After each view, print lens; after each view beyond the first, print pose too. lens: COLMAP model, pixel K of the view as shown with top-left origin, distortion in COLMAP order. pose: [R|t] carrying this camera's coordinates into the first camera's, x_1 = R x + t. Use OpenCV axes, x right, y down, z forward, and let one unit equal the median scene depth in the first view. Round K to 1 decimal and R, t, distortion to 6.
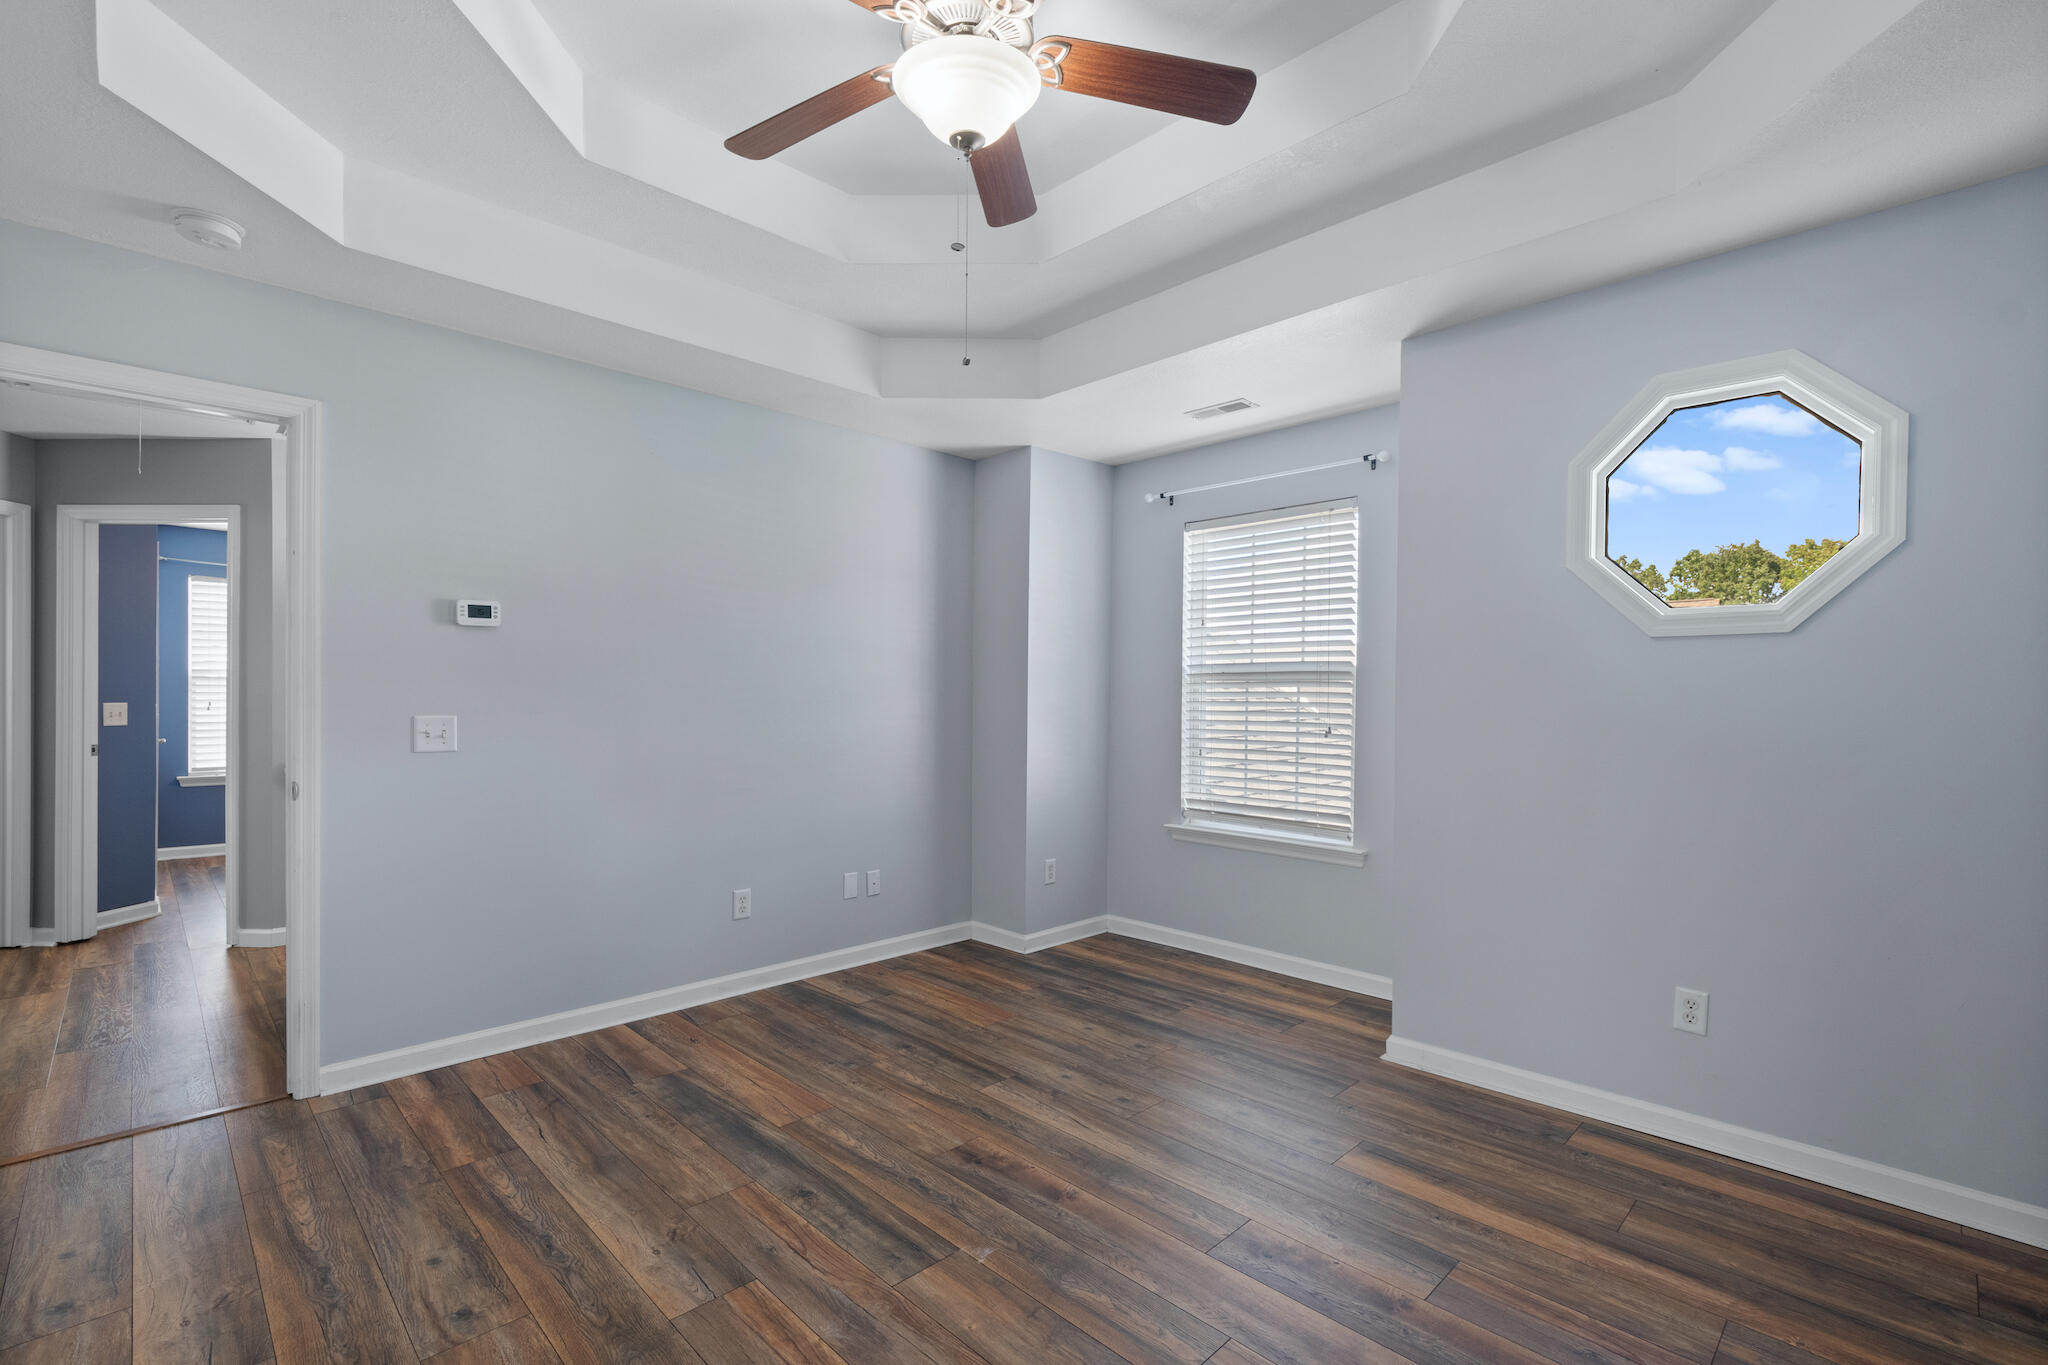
lens RADIAL K [[919.7, 0, 1001.2], [0, 919.7, 696.9], [0, 0, 1]] dist [-0.002187, 0.000071]
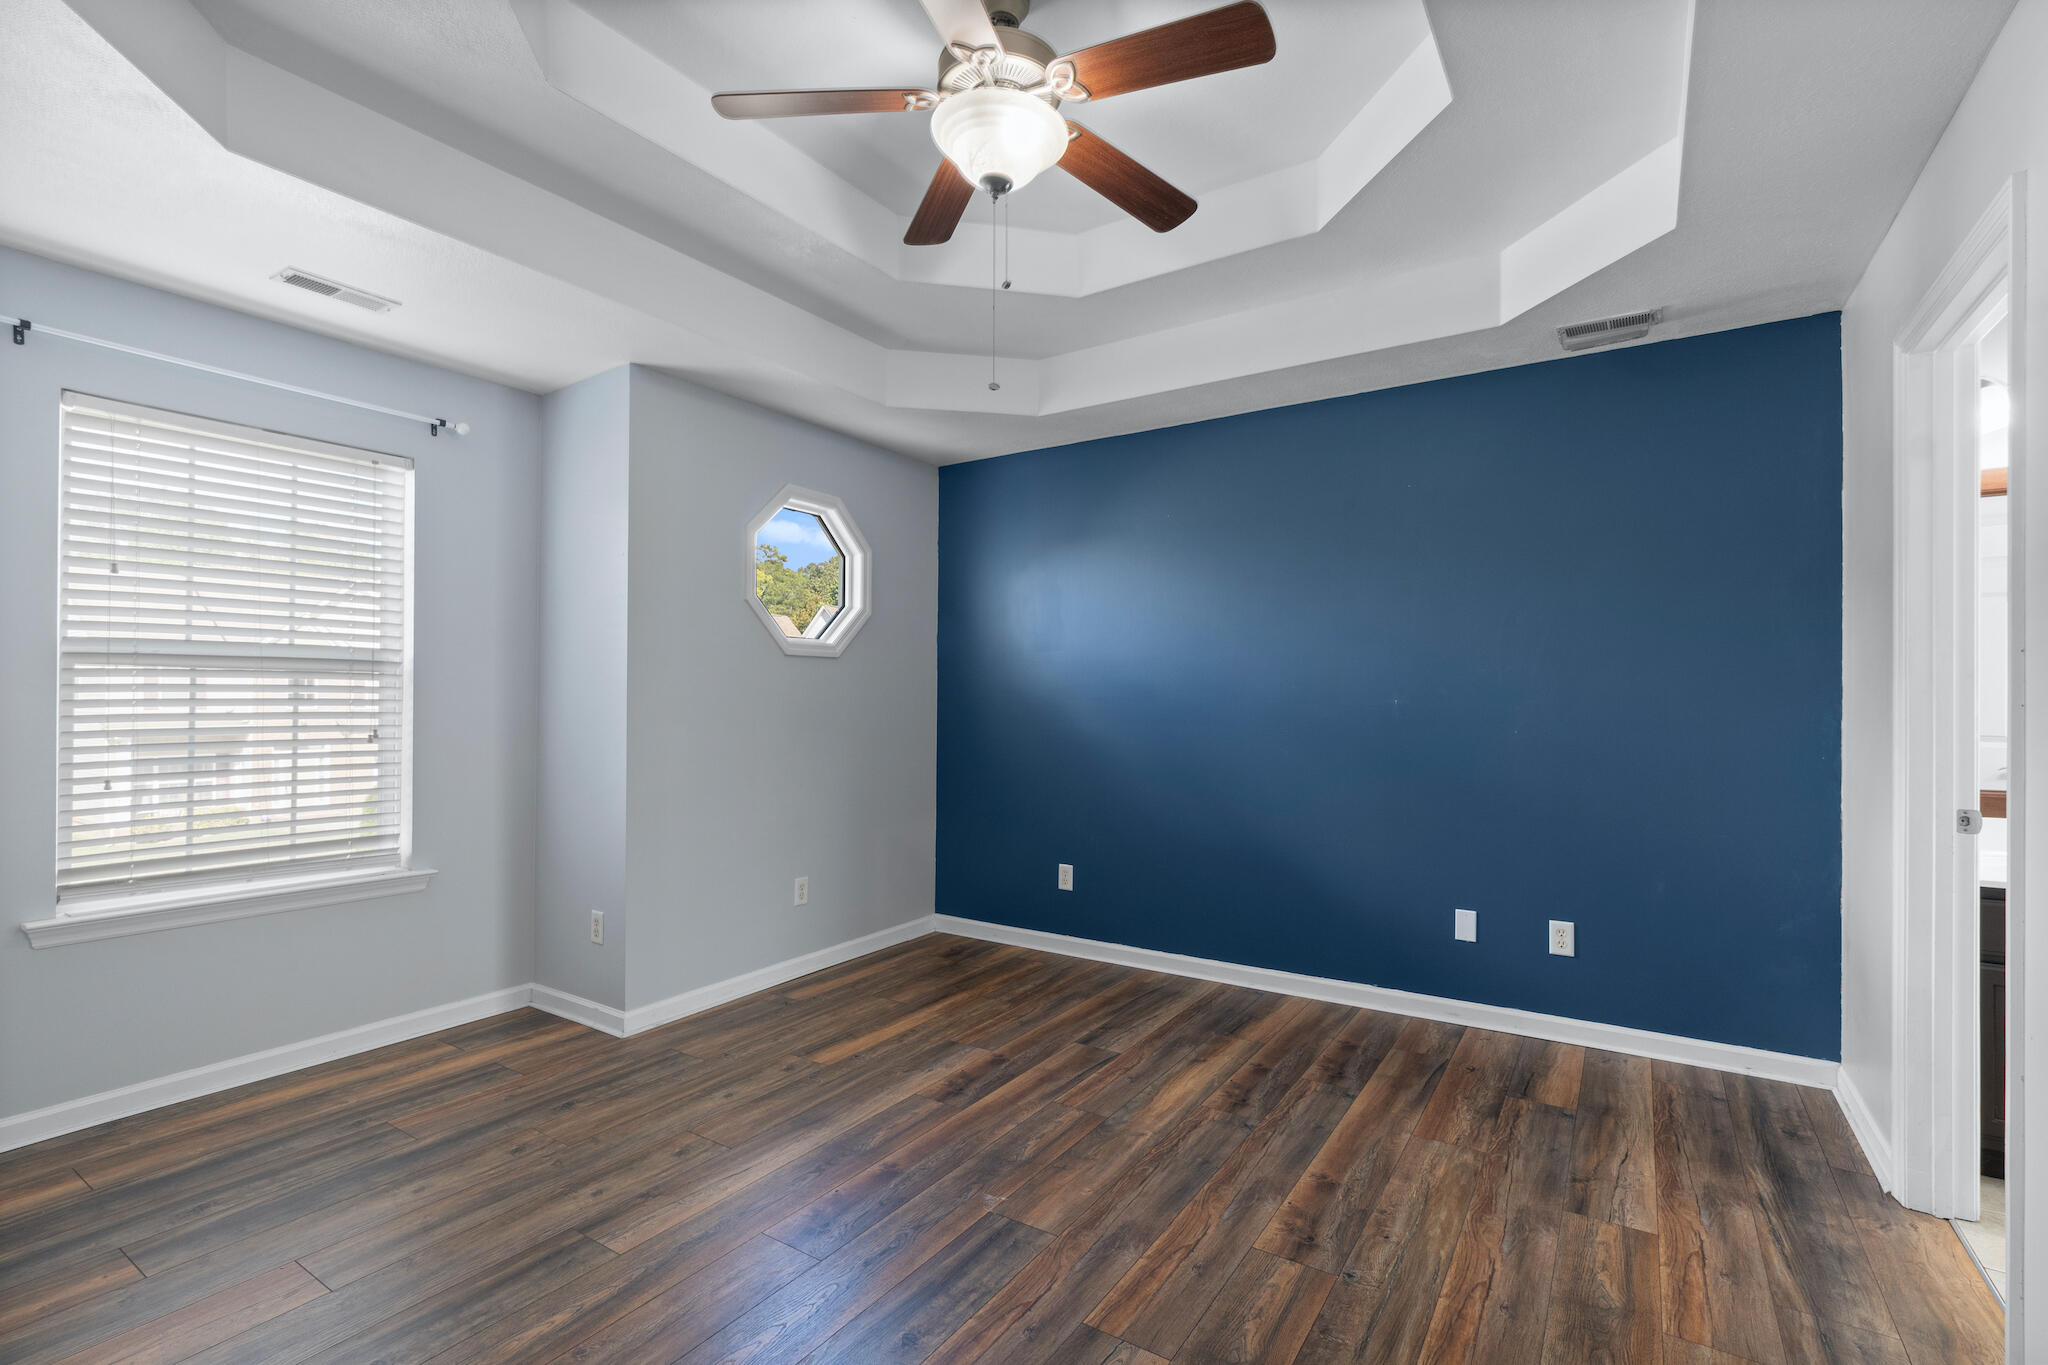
lens RADIAL K [[927.0, 0, 1040.2], [0, 927.0, 682.7], [0, 0, 1]] dist [-0.001110, -0.000031]
pose [[-0.237408, 0.007926, 0.971378, -0.780457], [-0.003664, 0.999952, -0.009055, -0.004529], [-0.971403, -0.005709, -0.237367, 0.843500]]
